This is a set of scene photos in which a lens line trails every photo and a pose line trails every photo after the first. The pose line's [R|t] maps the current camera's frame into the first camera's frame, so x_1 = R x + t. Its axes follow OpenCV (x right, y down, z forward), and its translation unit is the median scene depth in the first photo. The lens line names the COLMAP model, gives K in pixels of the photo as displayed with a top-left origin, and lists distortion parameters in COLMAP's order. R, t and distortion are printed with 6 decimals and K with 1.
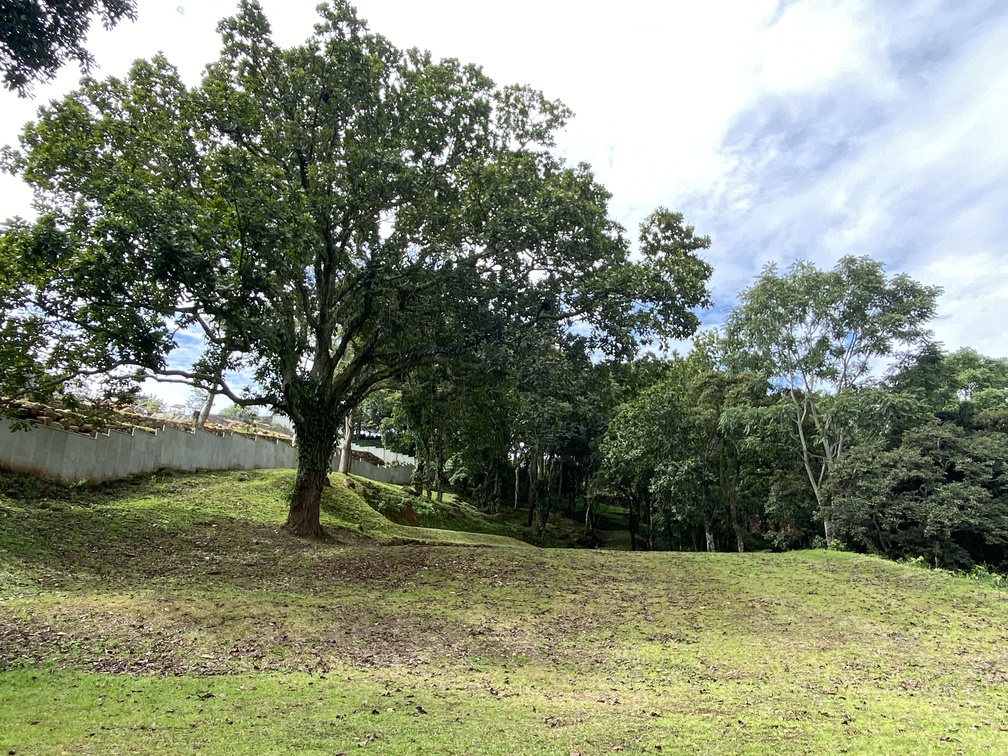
lens RADIAL K [[709.6, 0, 509.0], [0, 709.6, 376.8], [0, 0, 1]] dist [0.034393, -0.004123]
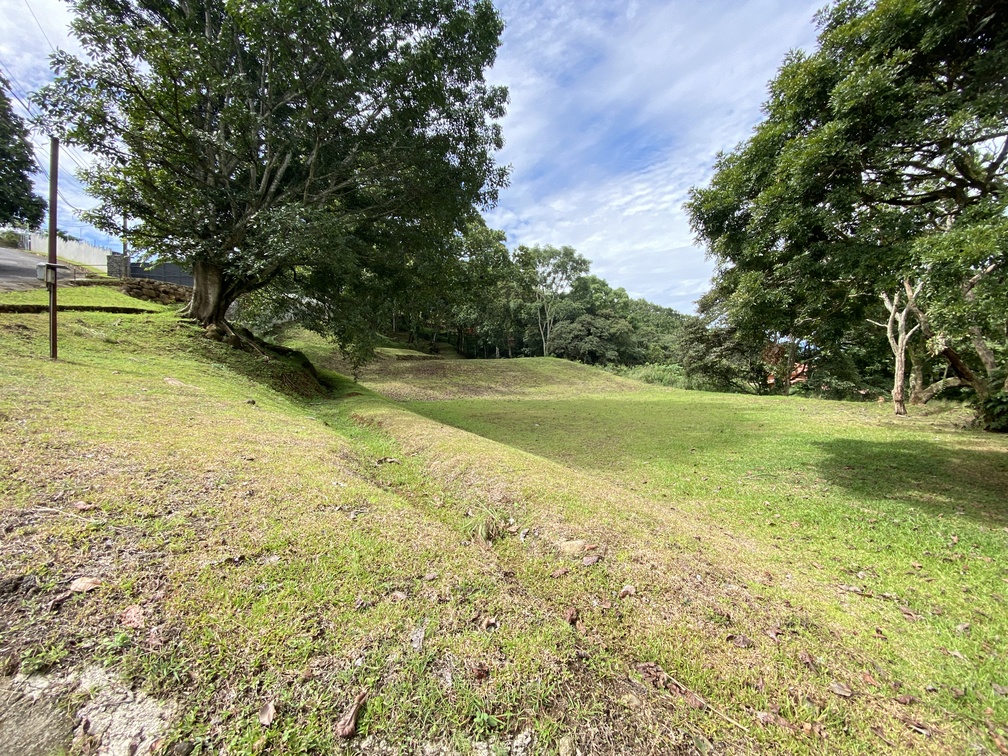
lens RADIAL K [[404.9, 0, 508.6], [0, 404.9, 378.6], [0, 0, 1]] dist [0.023927, -0.022610]
pose [[0.918977, -0.042040, 0.392065, -0.347131], [-0.084639, 0.950094, 0.300264, -0.150908], [-0.385121, -0.309120, 0.869555, -0.393627]]
